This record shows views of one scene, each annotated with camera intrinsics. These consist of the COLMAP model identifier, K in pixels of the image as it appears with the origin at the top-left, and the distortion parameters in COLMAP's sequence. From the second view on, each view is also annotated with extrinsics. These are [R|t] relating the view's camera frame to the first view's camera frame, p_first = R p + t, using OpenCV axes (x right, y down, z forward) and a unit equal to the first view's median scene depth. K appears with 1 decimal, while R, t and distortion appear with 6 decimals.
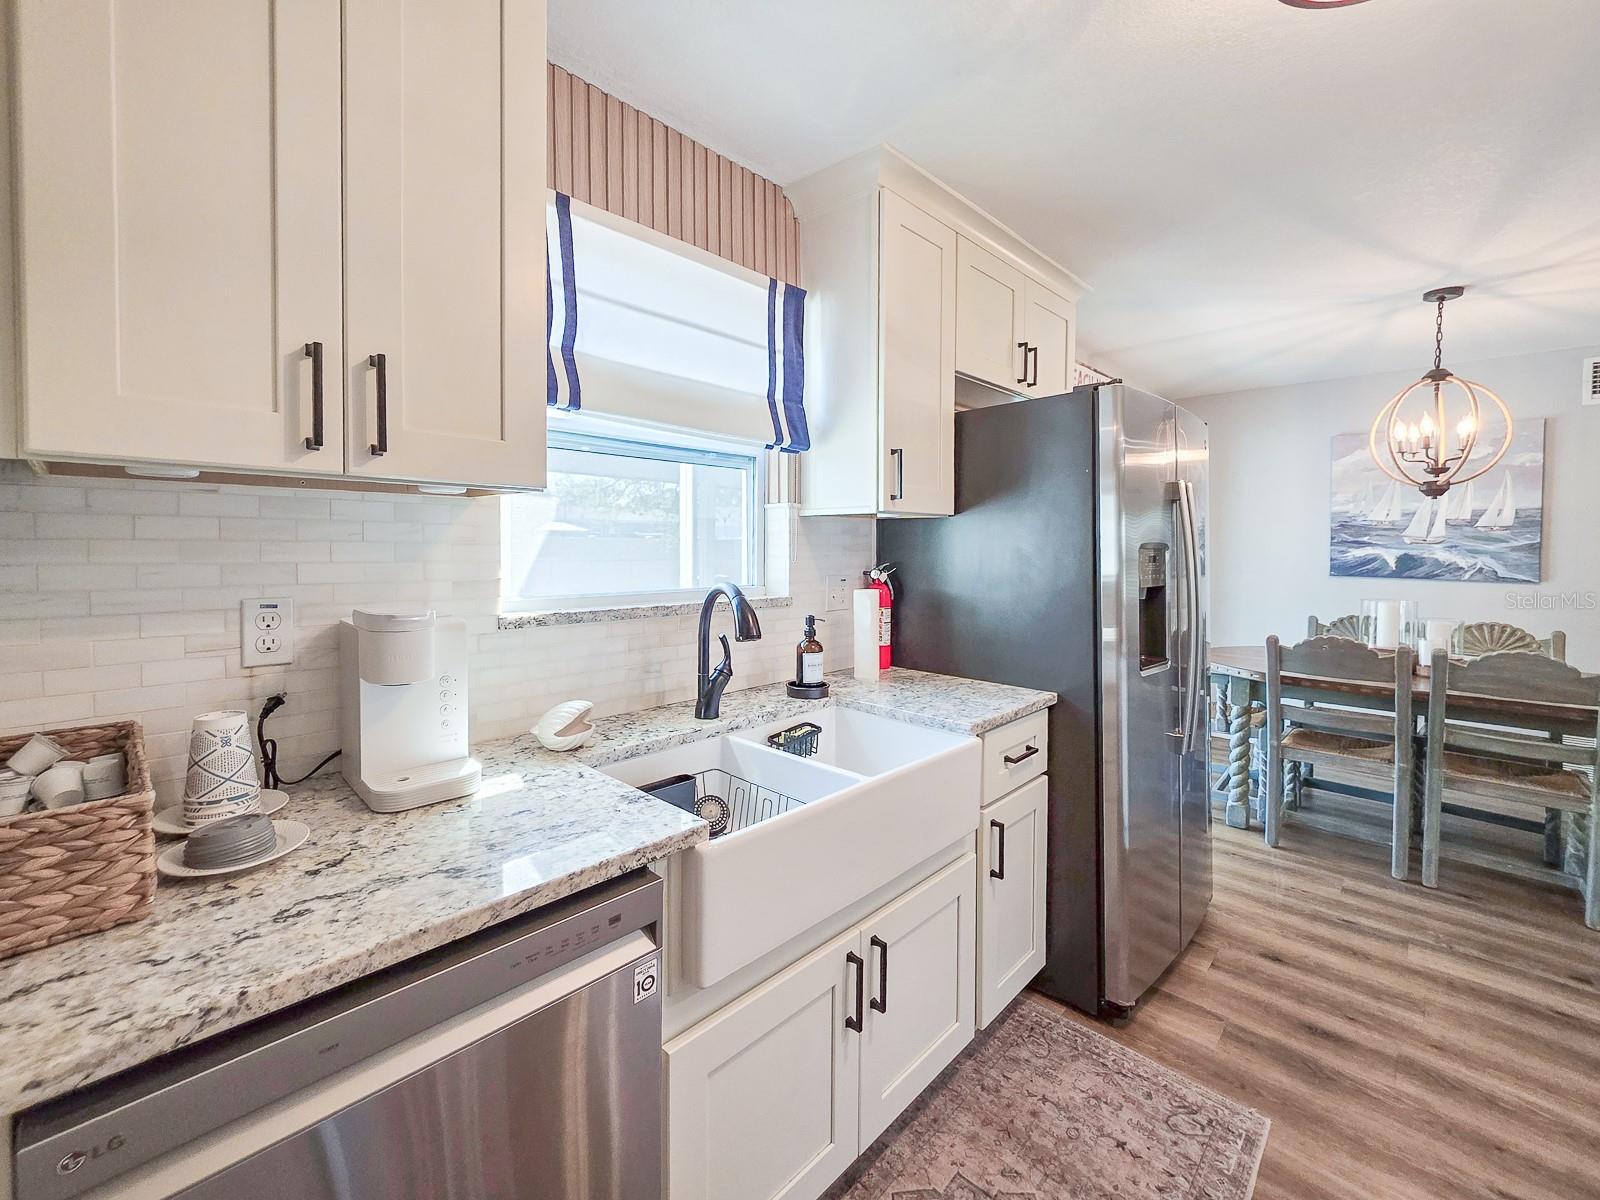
lens RADIAL K [[666.8, 0, 784.7], [0, 666.8, 565.3], [0, 0, 1]] dist [-0.001328, -0.000080]
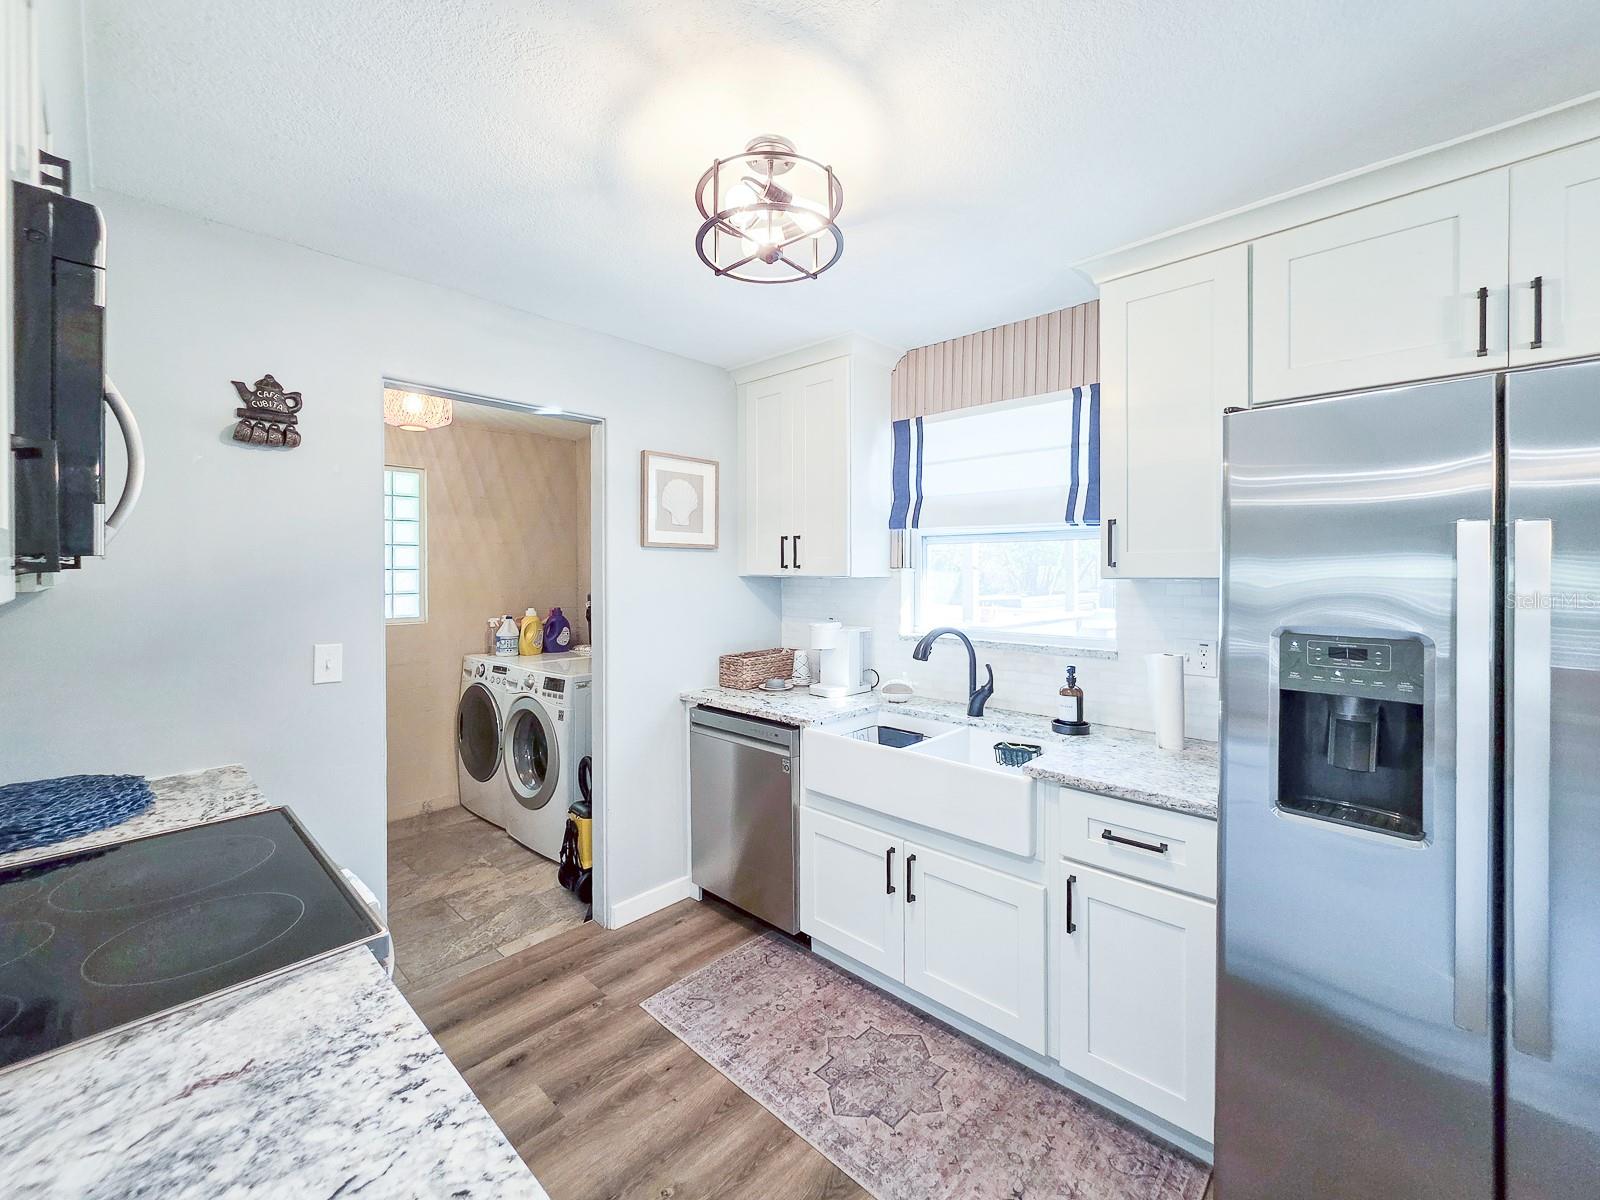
lens RADIAL K [[657.8, 0, 788.0], [0, 657.8, 580.3], [0, 0, 1]] dist [-0.000219, -0.000189]
pose [[0.018101, 0.008349, -0.999801, 0.827611], [-0.030902, 0.999492, 0.007787, -0.048058], [0.999359, 0.030755, 0.018350, 0.321450]]
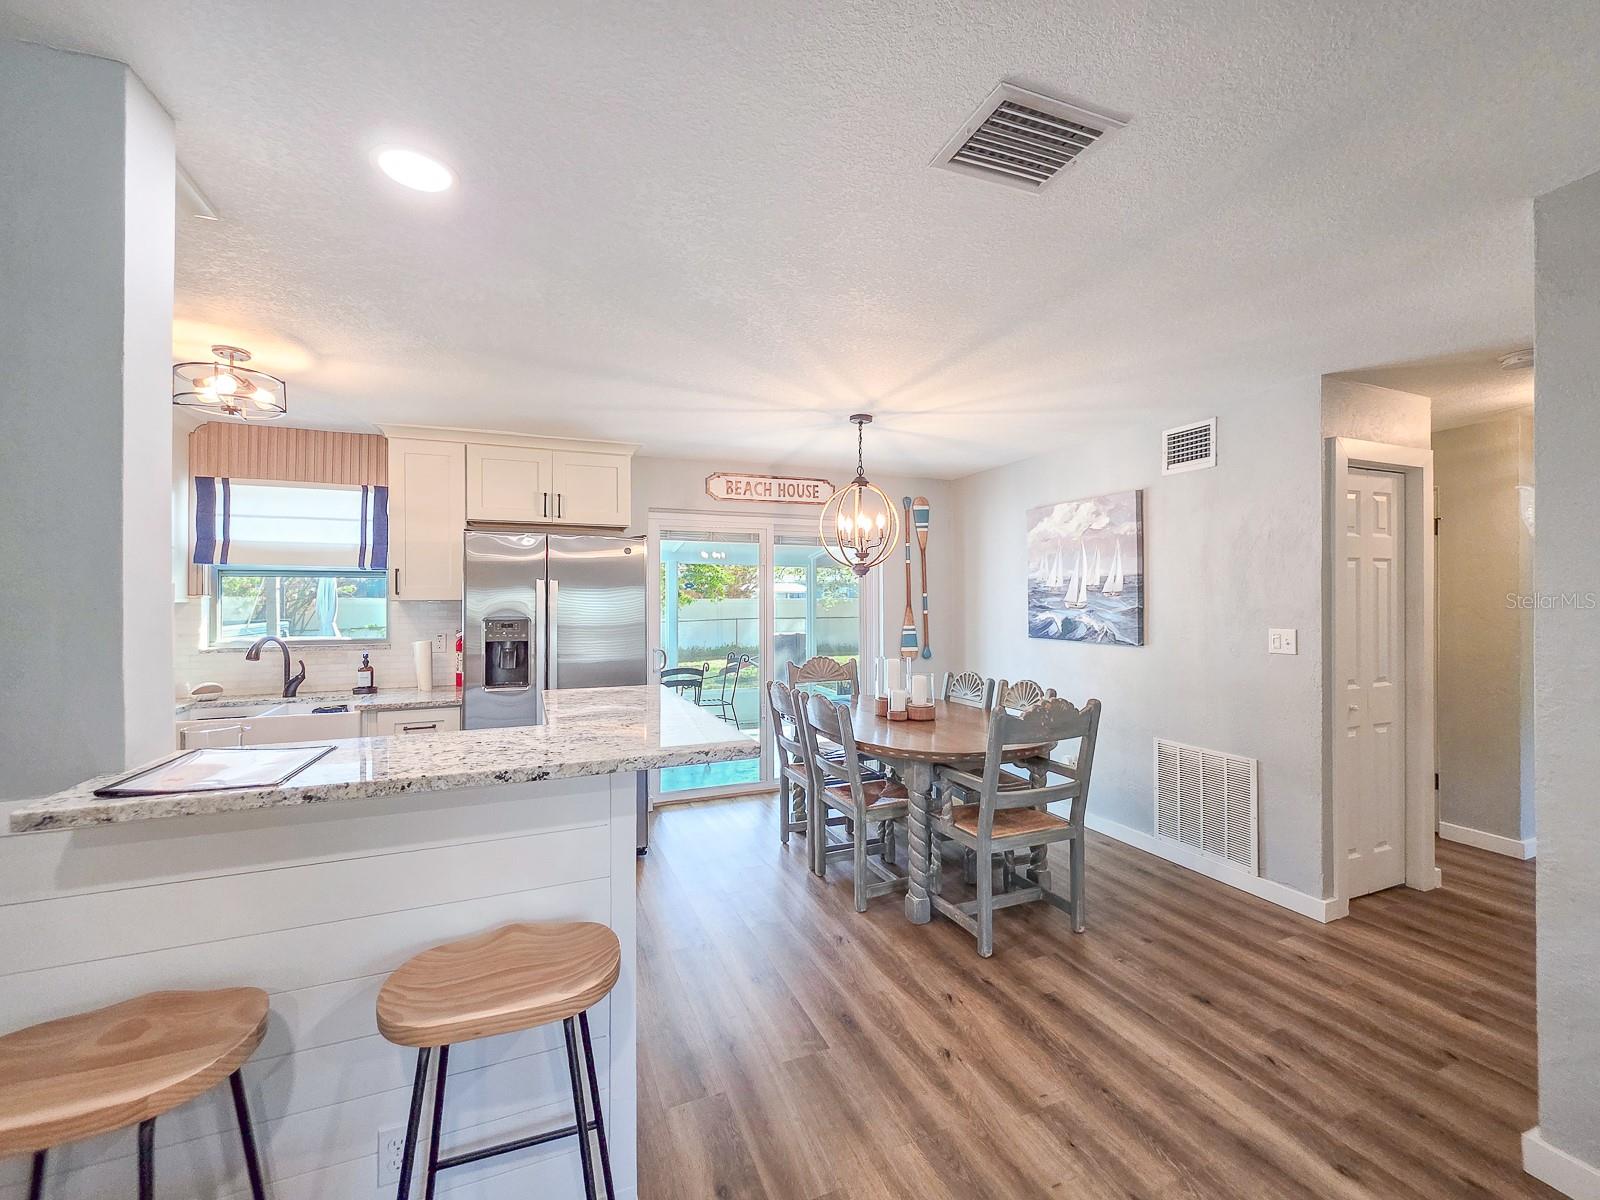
lens RADIAL K [[657.8, 0, 788.0], [0, 657.8, 580.3], [0, 0, 1]] dist [-0.000219, -0.000189]
pose [[0.914907, -0.021146, -0.403110, 1.364018], [-0.002466, 0.998315, -0.057966, -0.021359], [0.403656, 0.054028, 0.913314, -0.202275]]
